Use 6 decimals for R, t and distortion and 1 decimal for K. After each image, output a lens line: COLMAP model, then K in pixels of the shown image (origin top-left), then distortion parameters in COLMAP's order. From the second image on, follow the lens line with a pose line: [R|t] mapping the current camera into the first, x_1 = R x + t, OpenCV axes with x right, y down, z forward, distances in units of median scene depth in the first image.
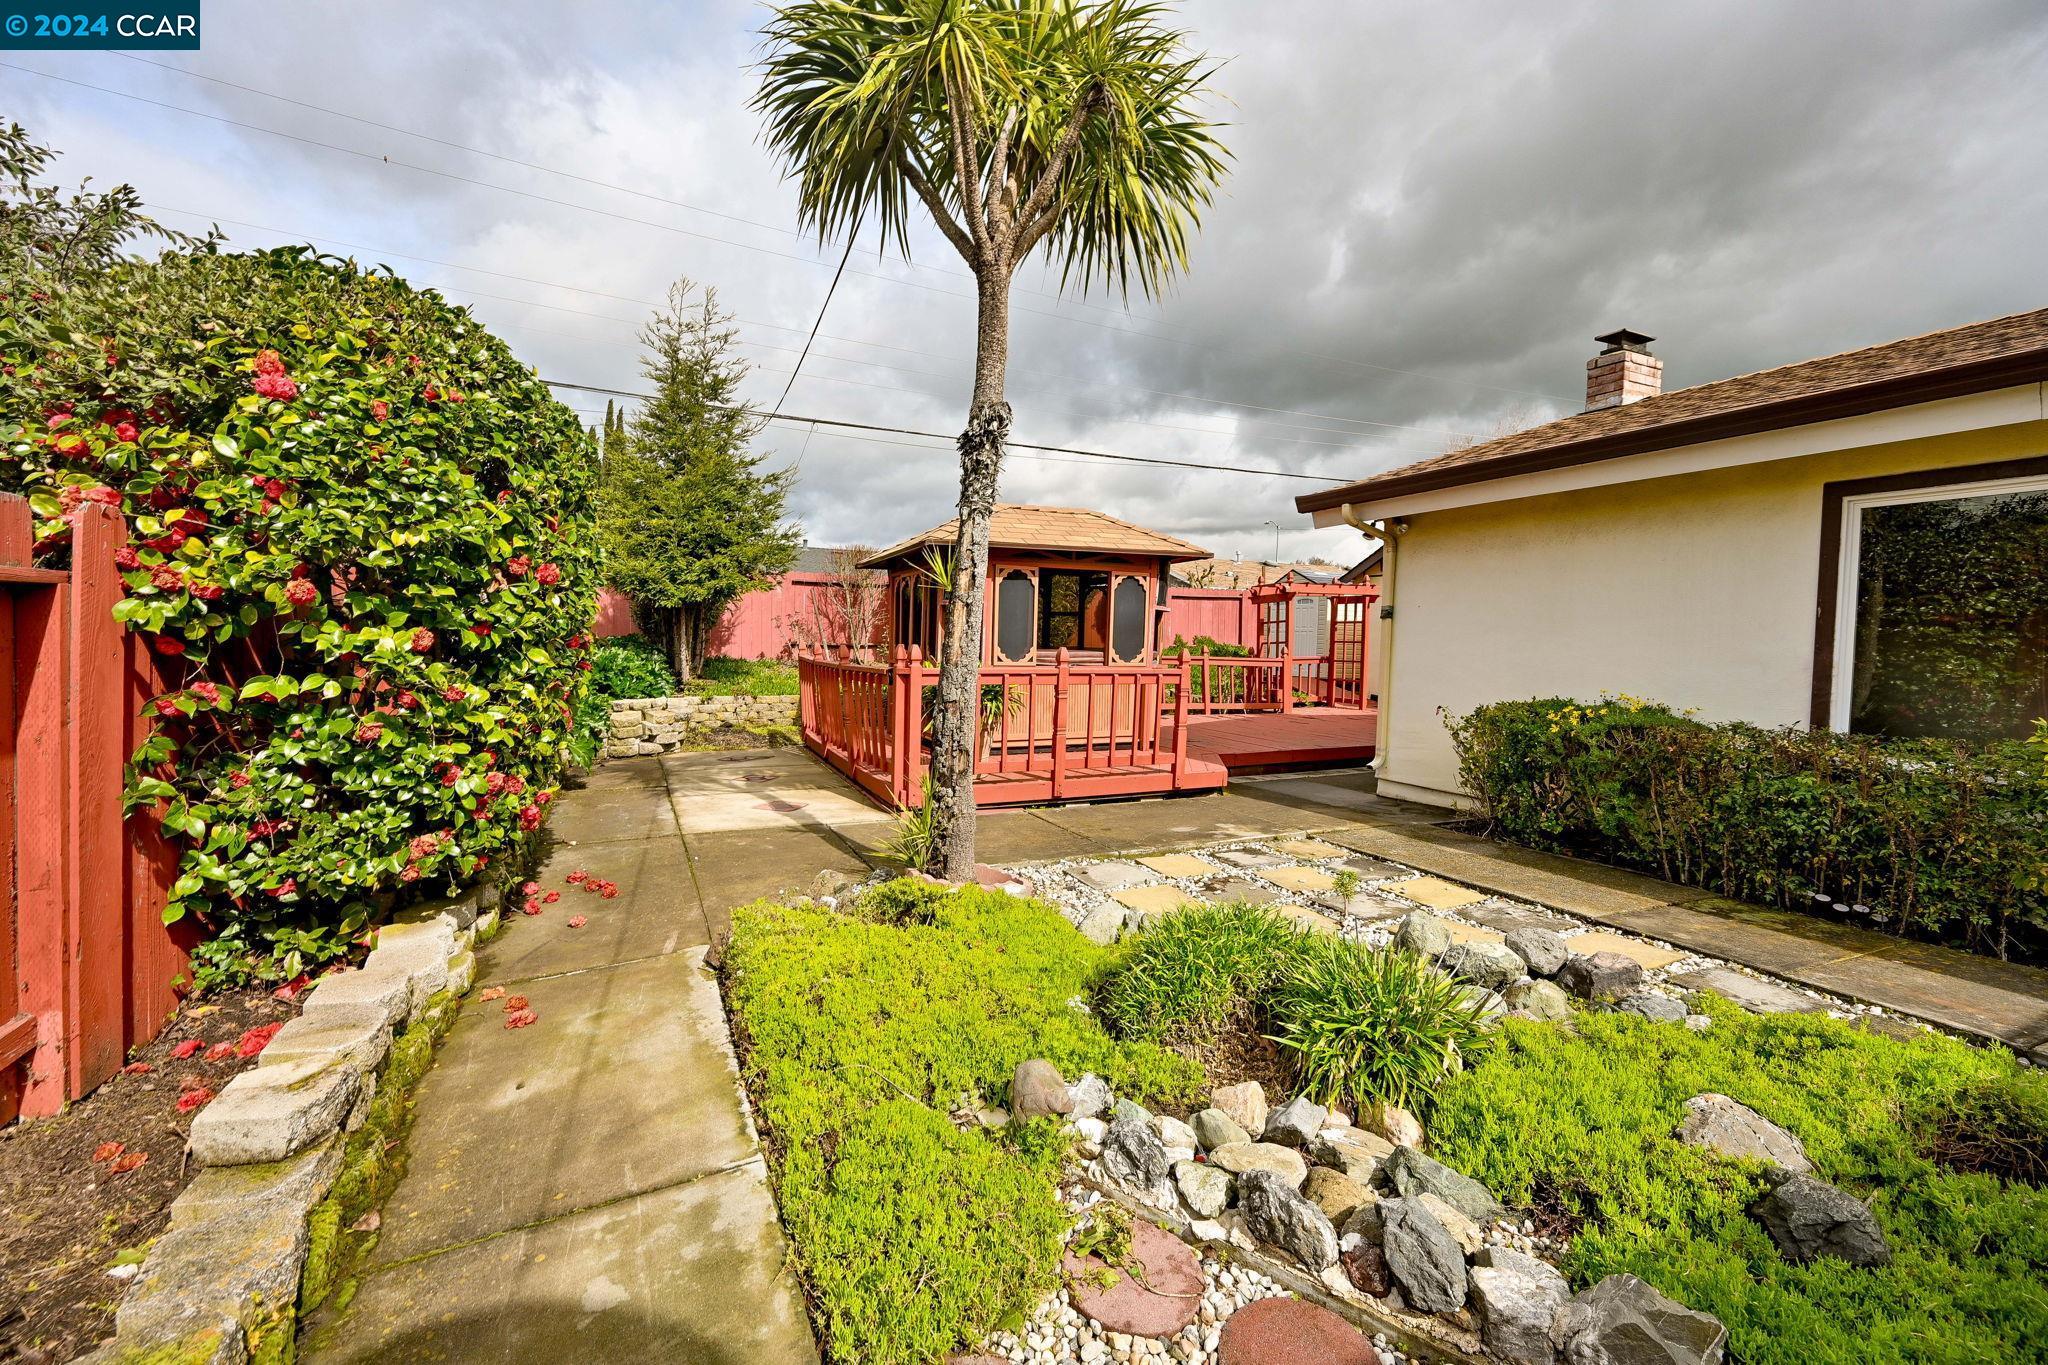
lens RADIAL K [[883.9, 0, 994.4], [0, 883.9, 674.3], [0, 0, 1]] dist [-0.000086, 0.000152]
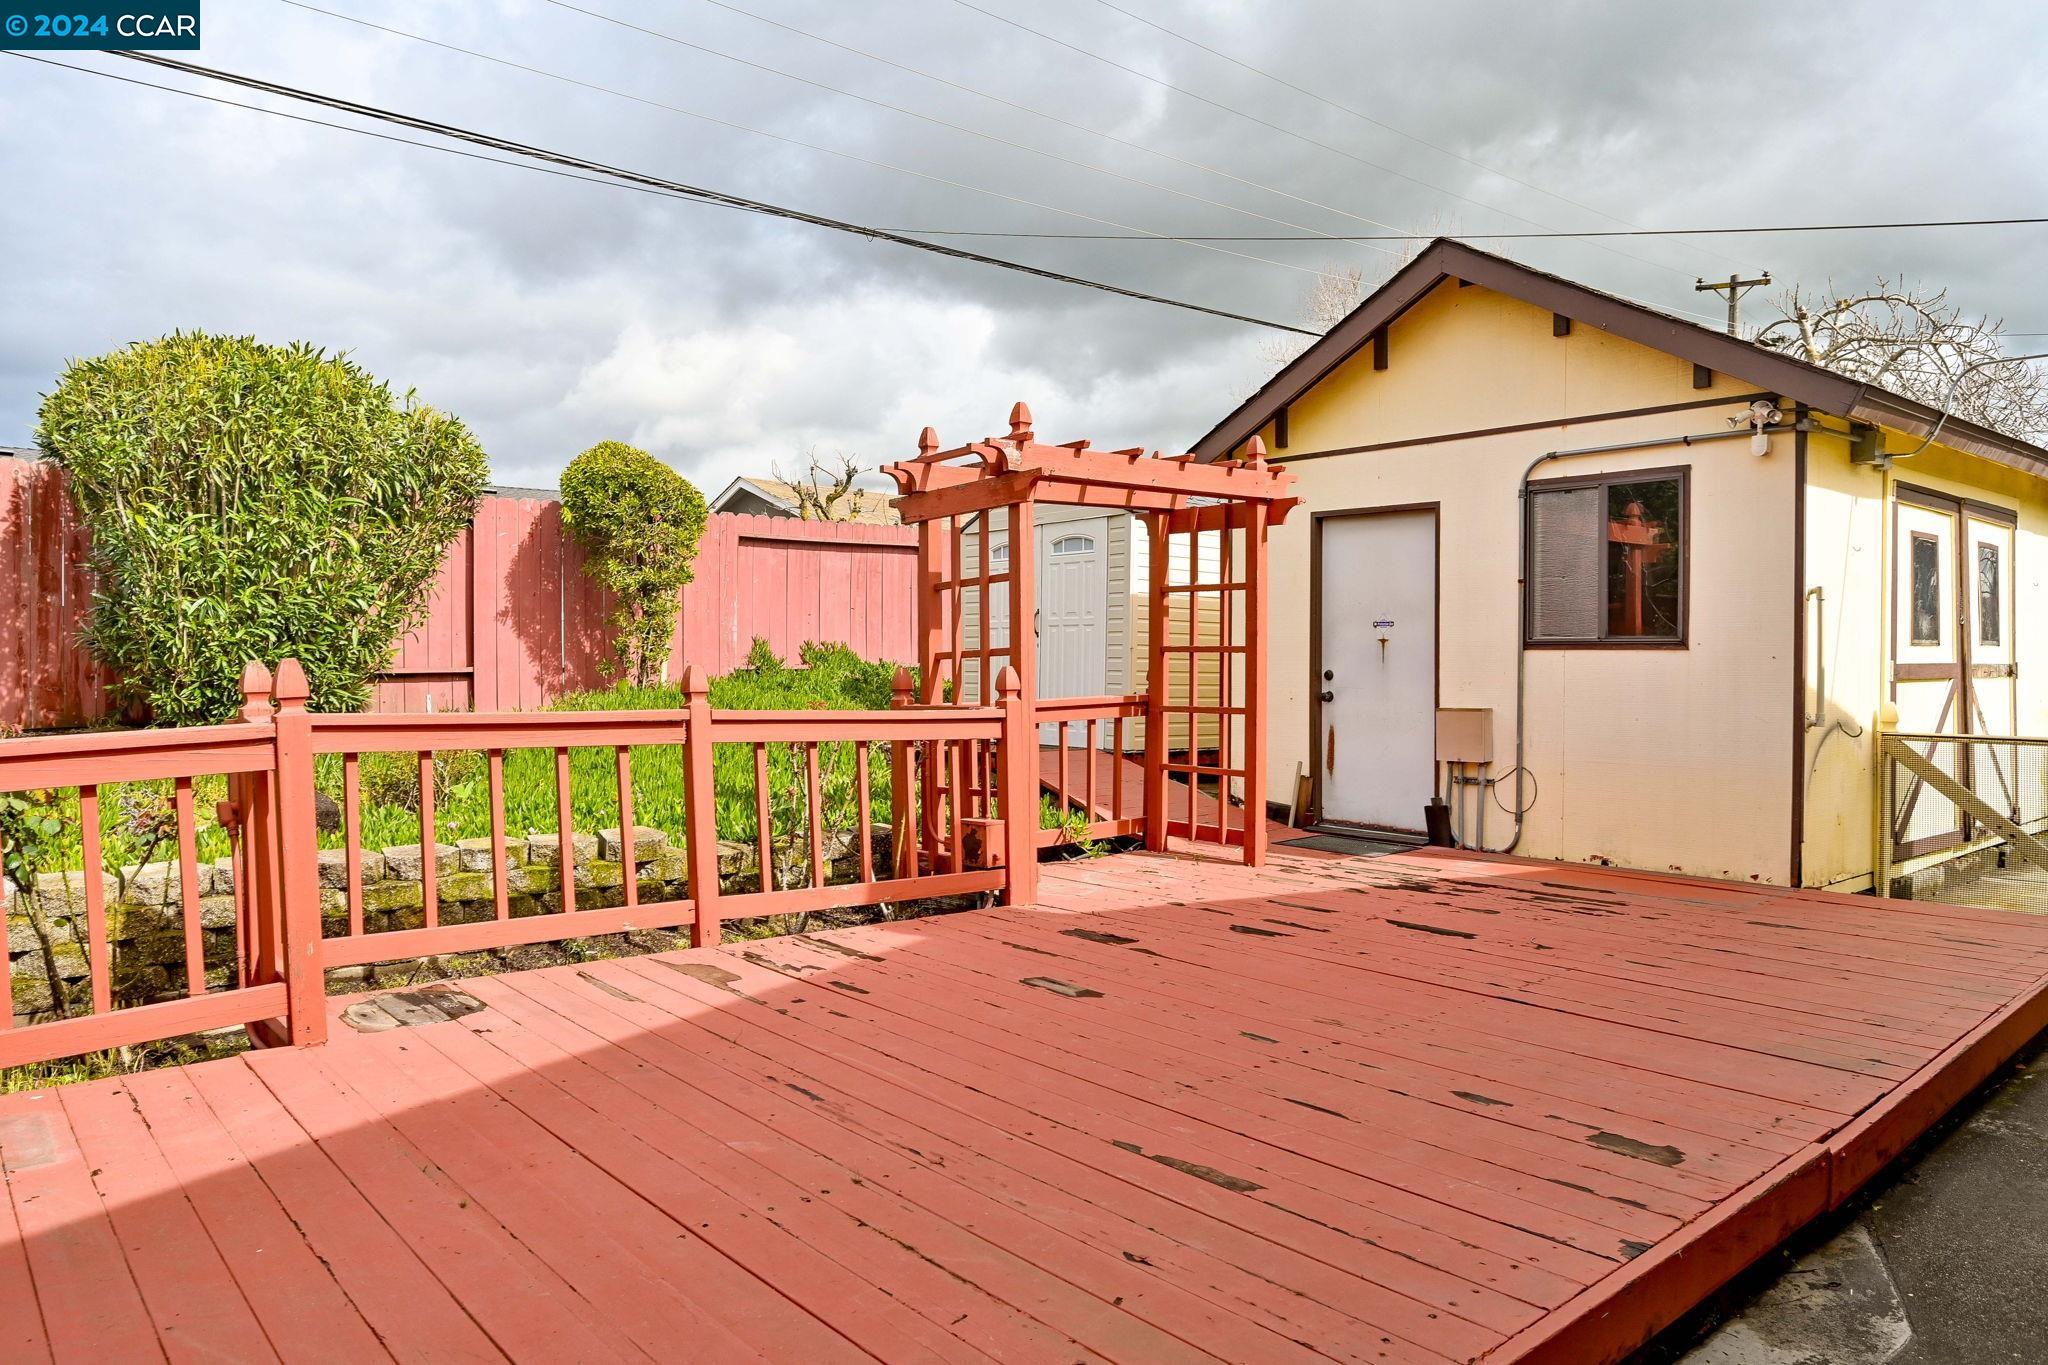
lens RADIAL K [[1235.0, 0, 1035.1], [0, 1235.0, 672.6], [0, 0, 1]] dist [-0.003884, 0.000635]
pose [[0.956377, -0.011554, 0.291908, 0.214720], [0.020412, 0.999418, -0.027318, -0.017750], [-0.291423, 0.032085, 0.956056, 0.601311]]
